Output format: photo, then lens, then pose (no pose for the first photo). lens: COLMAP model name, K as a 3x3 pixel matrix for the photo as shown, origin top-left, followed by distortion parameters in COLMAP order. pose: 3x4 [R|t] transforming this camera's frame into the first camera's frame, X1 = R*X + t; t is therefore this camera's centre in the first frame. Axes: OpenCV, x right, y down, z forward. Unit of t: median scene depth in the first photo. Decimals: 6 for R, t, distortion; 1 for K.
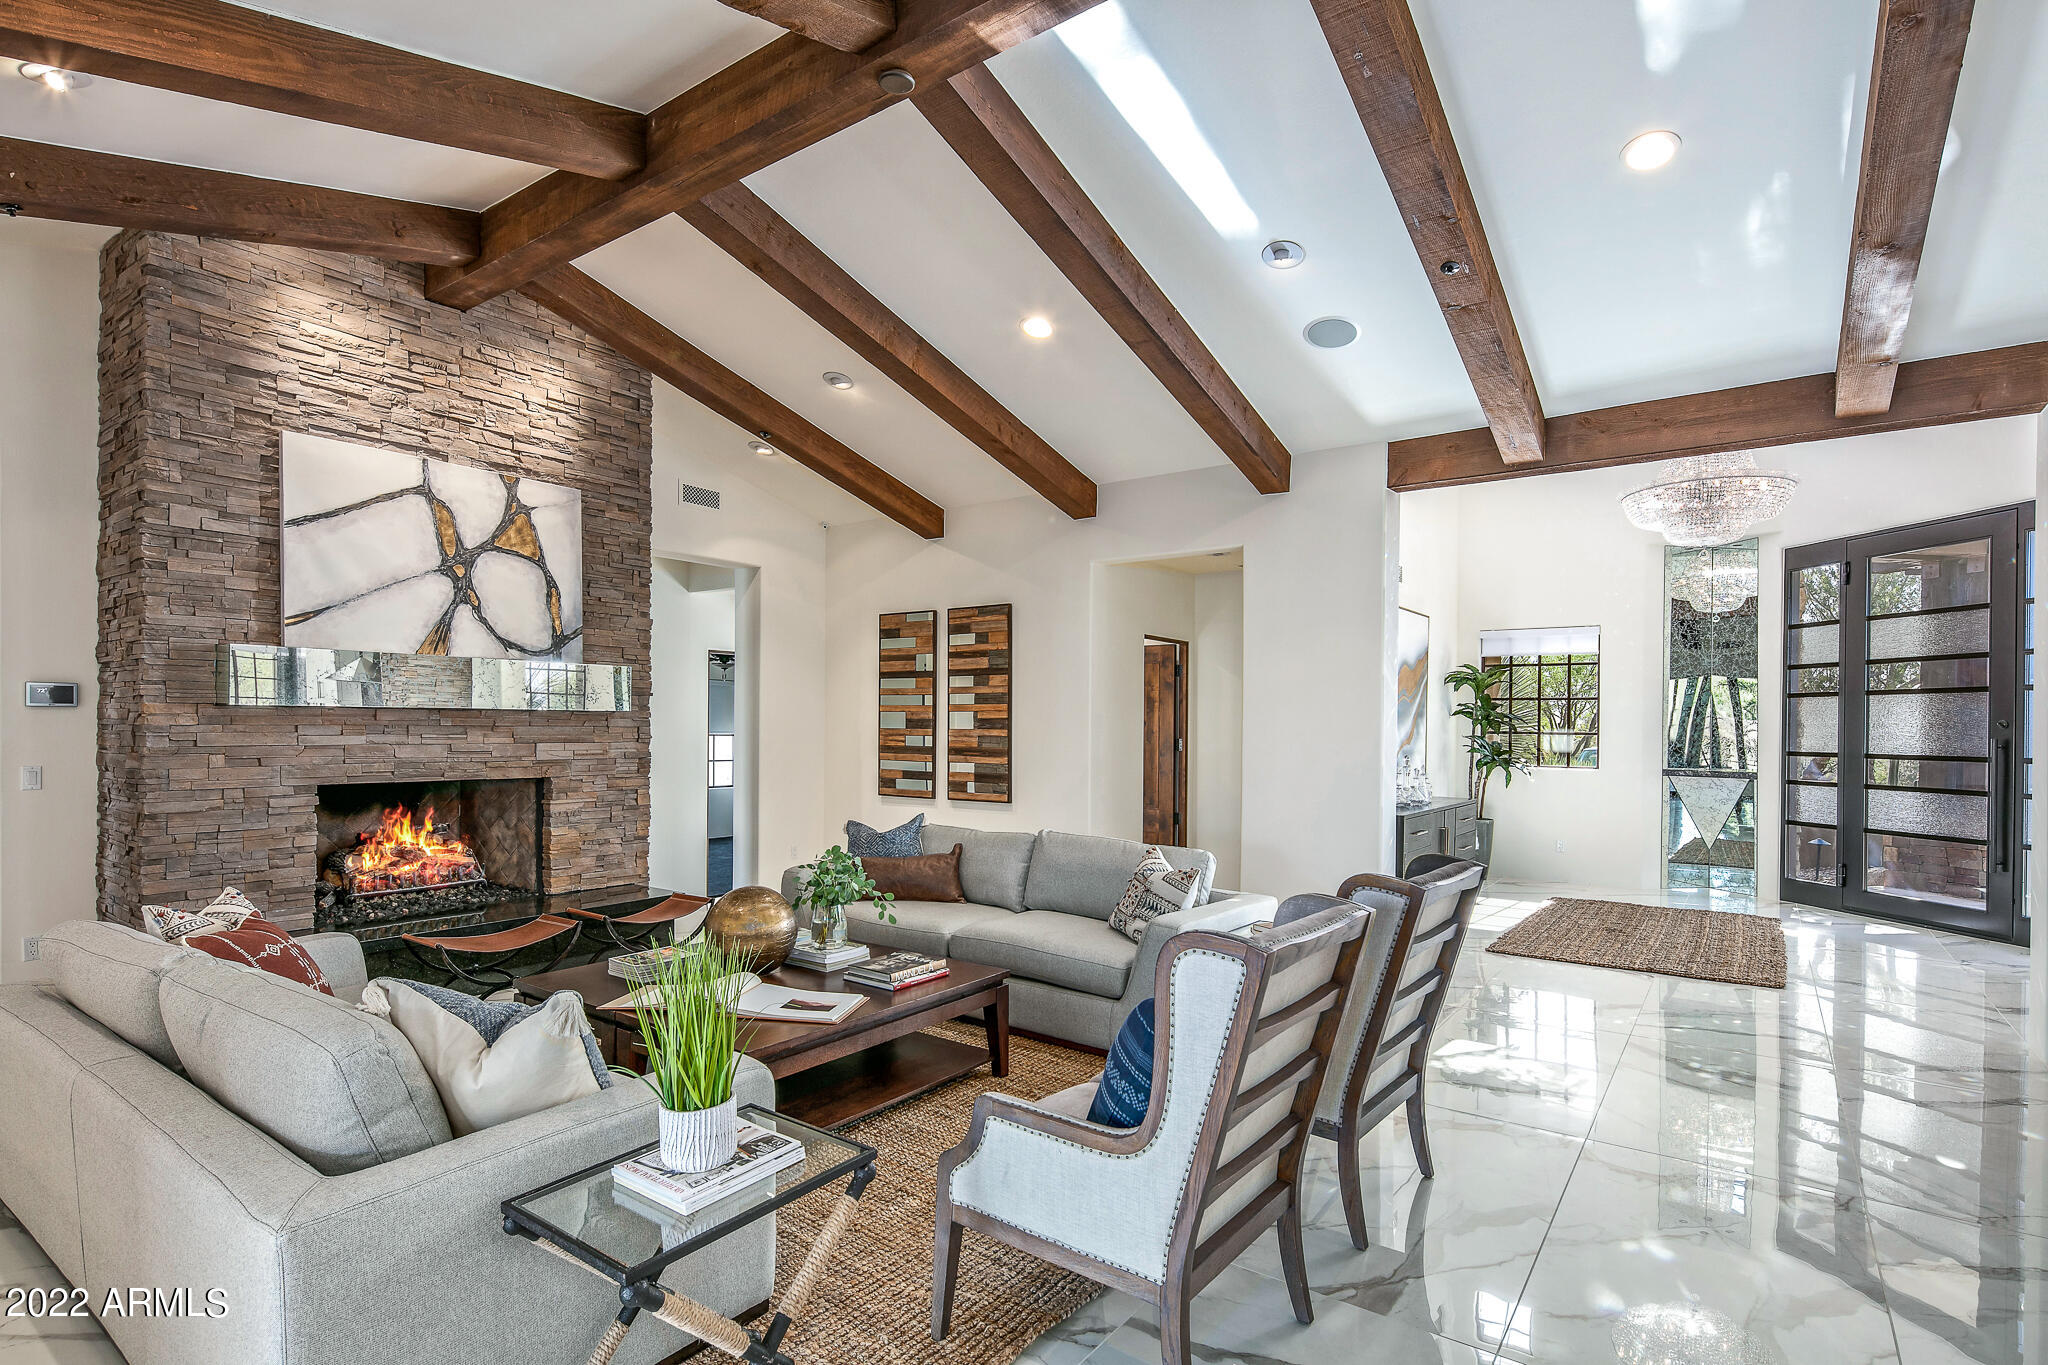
lens RADIAL K [[996.8, 0, 1035.5], [0, 996.8, 728.1], [0, 0, 1]] dist [0.003971, -0.004701]
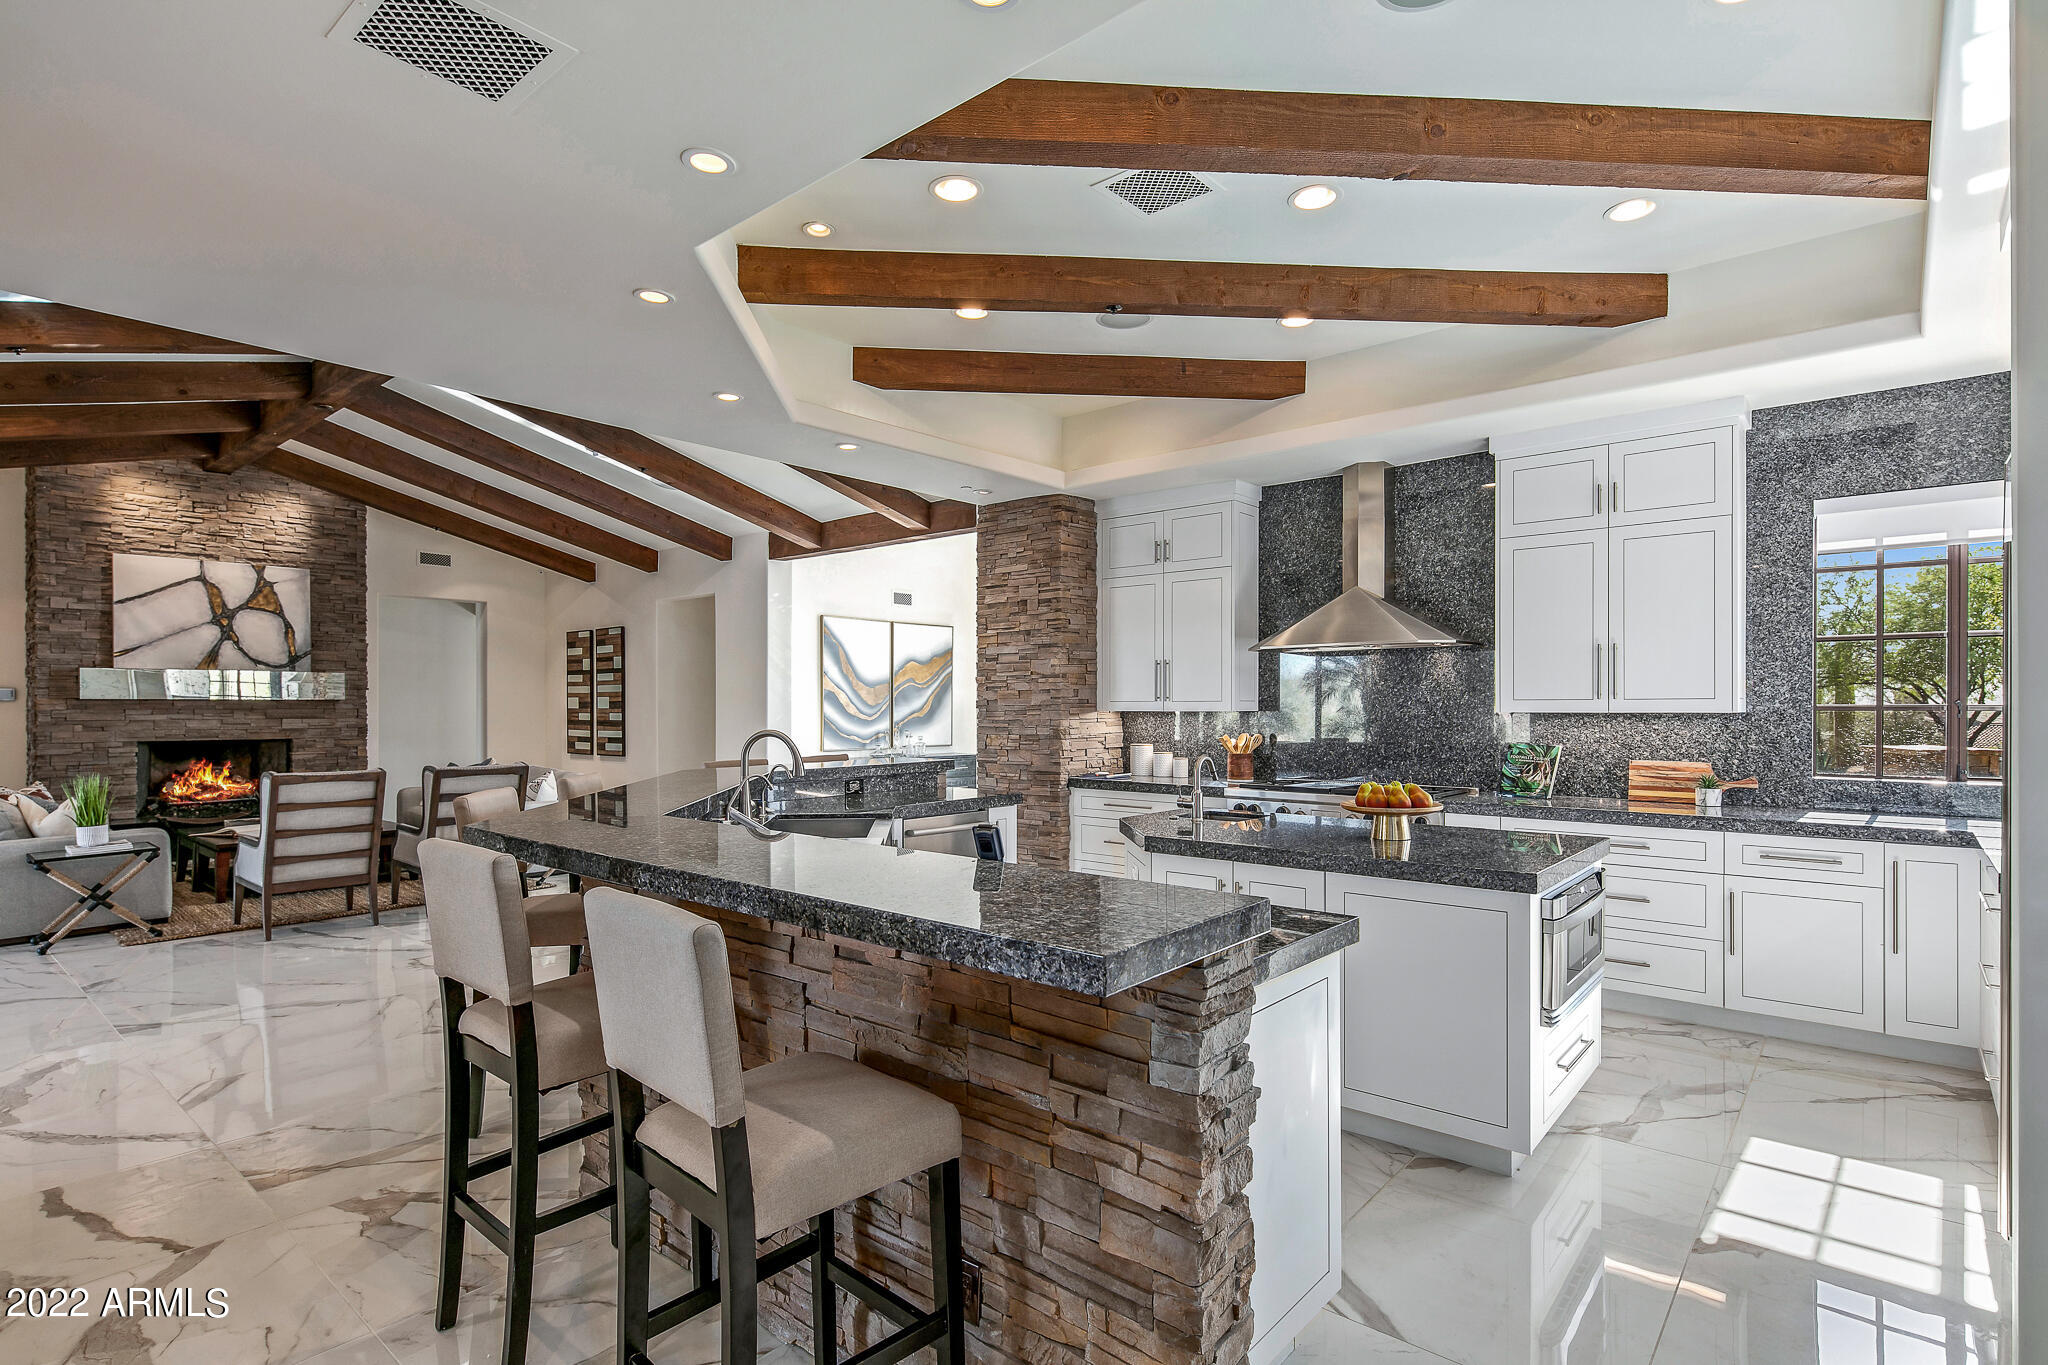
lens RADIAL K [[996.8, 0, 1030.6], [0, 996.8, 704.7], [0, 0, 1]] dist [0.003971, -0.004701]
pose [[0.996964, -0.011092, -0.077074, 0.913097], [0.010744, 0.999930, -0.004929, 0.013190], [0.077123, 0.004086, 0.997013, -0.609221]]
